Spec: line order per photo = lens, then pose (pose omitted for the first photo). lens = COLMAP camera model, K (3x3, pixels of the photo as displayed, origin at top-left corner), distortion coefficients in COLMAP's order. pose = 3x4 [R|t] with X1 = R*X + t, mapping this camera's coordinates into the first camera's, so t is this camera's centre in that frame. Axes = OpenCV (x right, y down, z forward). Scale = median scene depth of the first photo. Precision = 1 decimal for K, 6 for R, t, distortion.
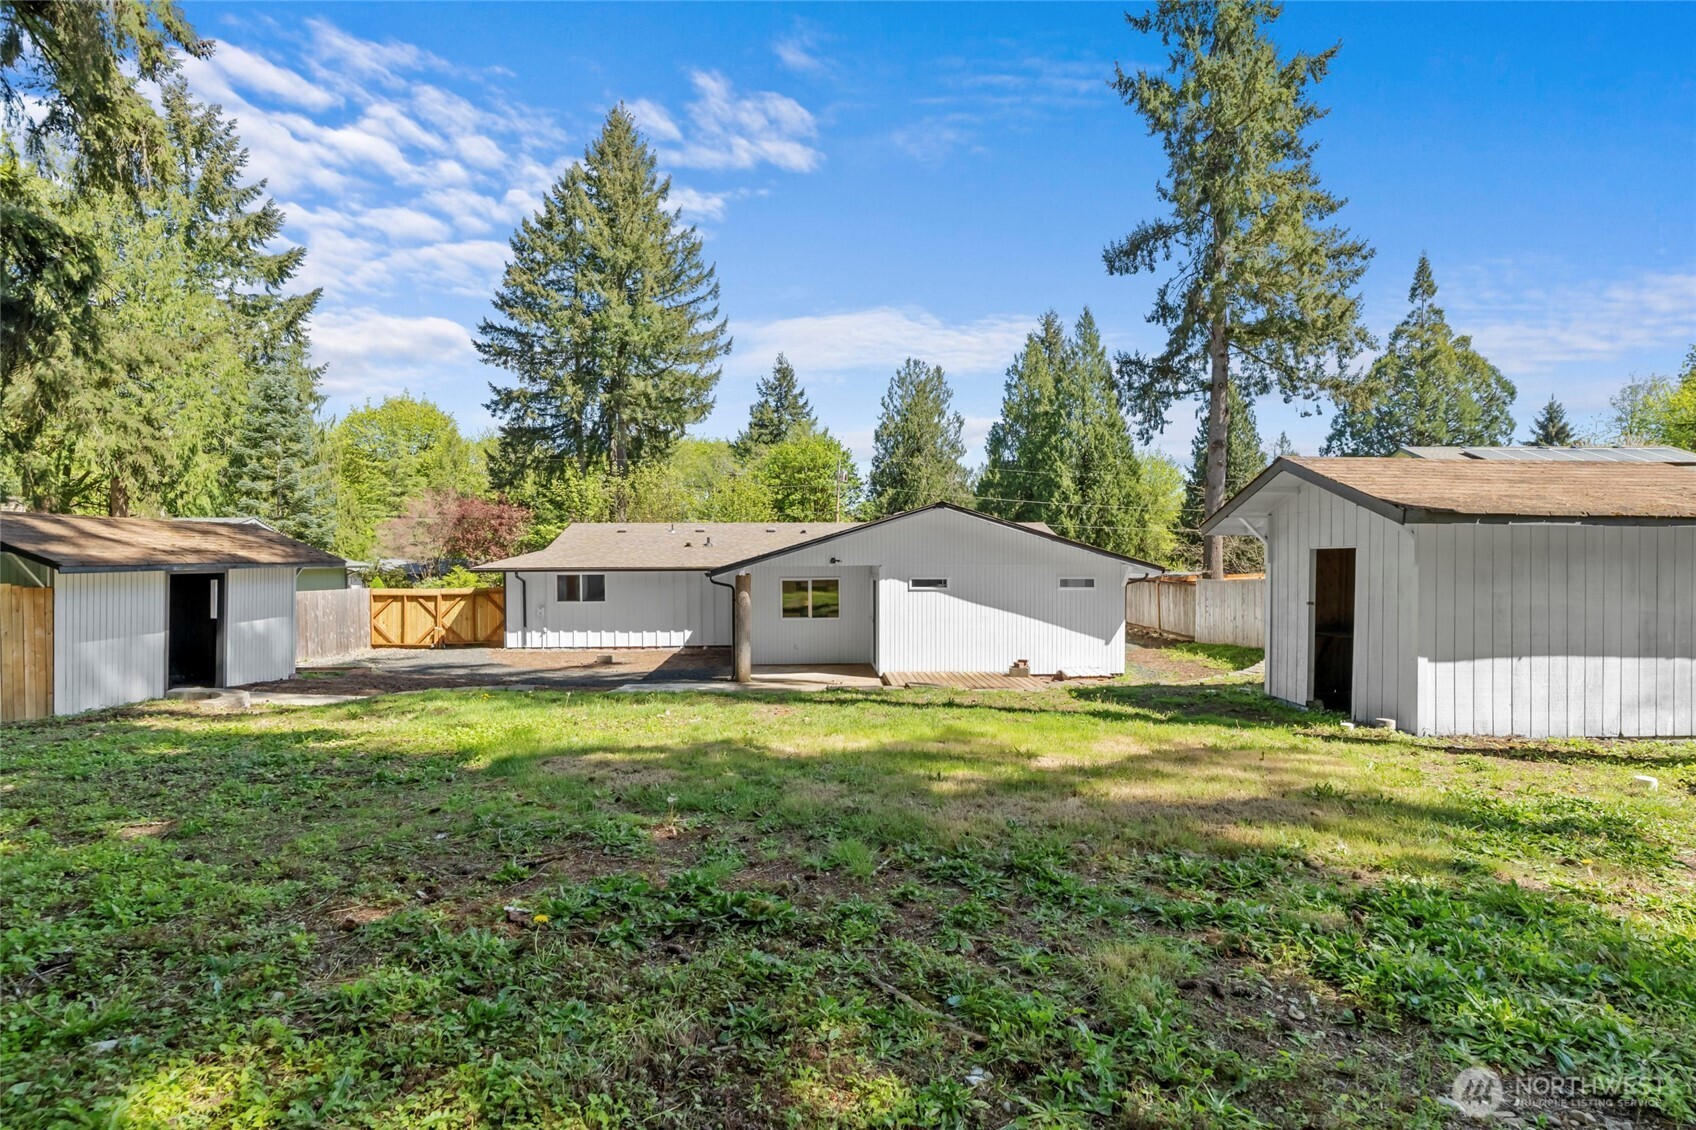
lens RADIAL K [[778.1, 0, 861.0], [0, 778.1, 557.0], [0, 0, 1]] dist [-0.002555, 0.000897]
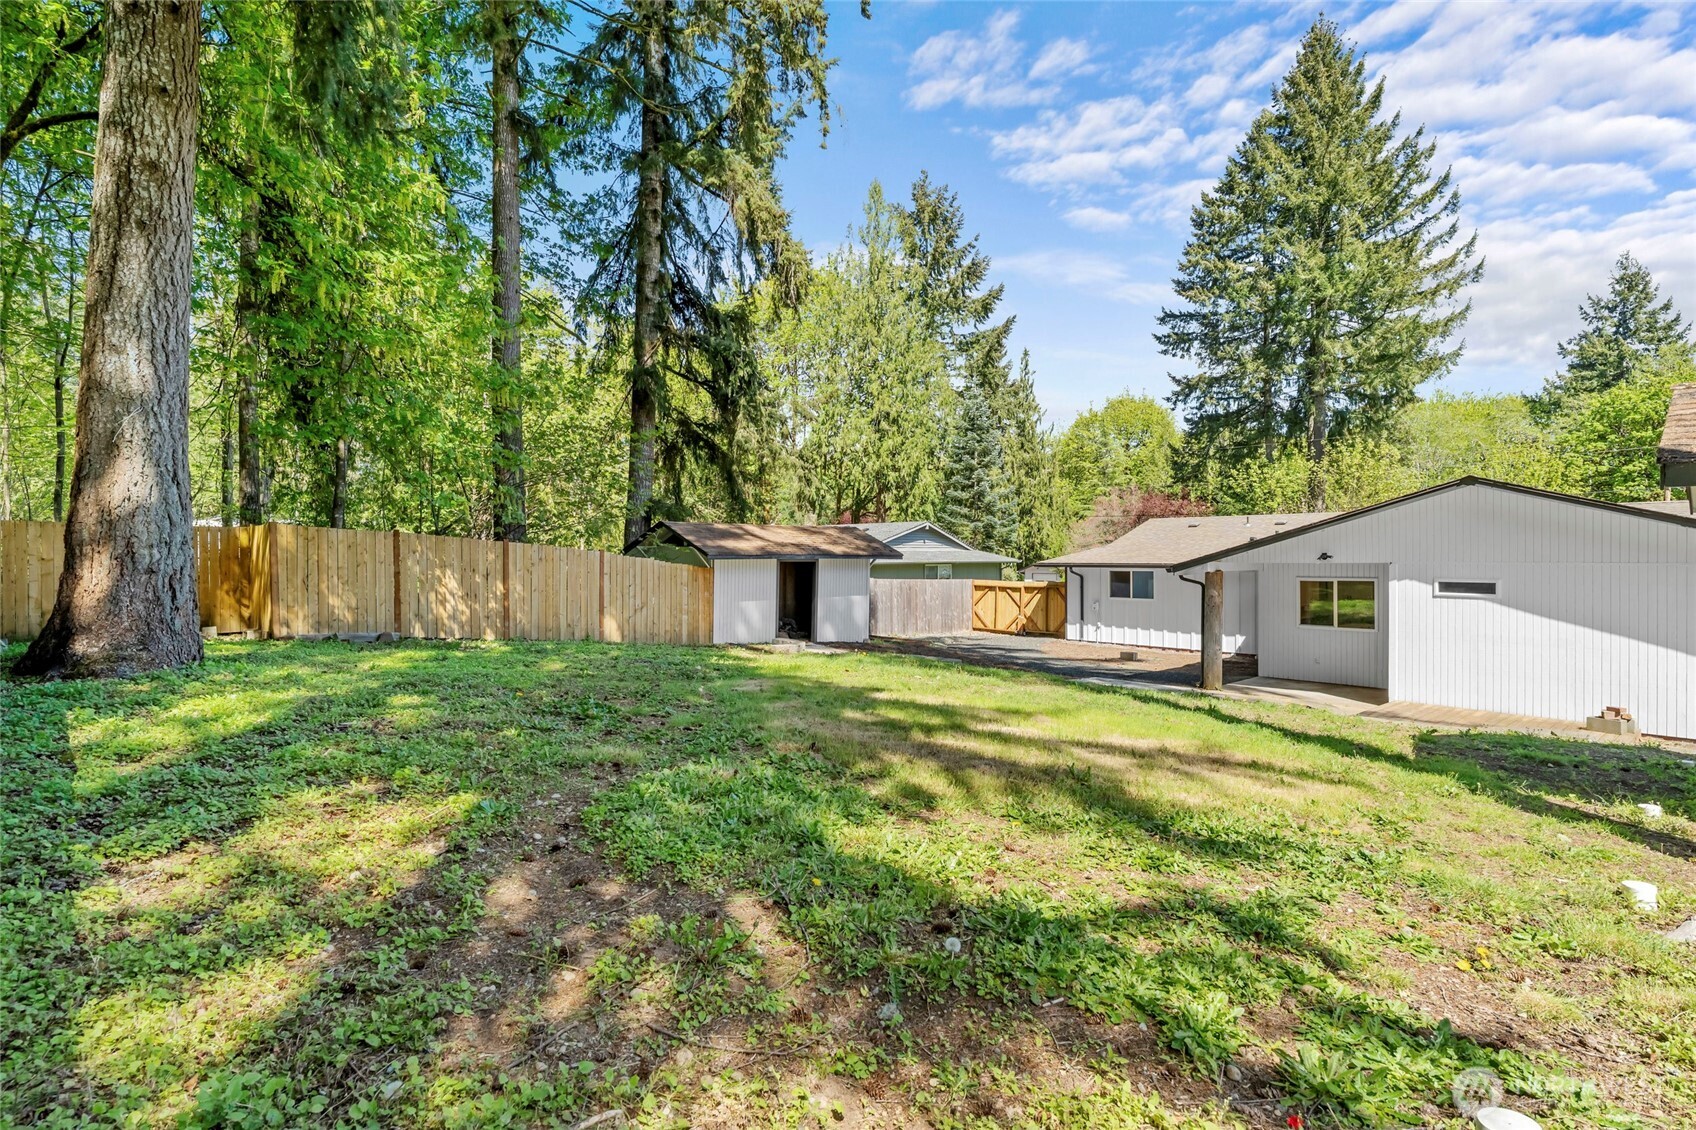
lens RADIAL K [[876.1, 0, 840.8], [0, 876.1, 556.9], [0, 0, 1]] dist [-0.002570, 0.000128]
pose [[0.625110, 0.005427, -0.780518, 0.116181], [-0.005343, 0.999982, 0.002673, 0.001827], [0.780518, 0.002499, 0.625128, 0.007305]]
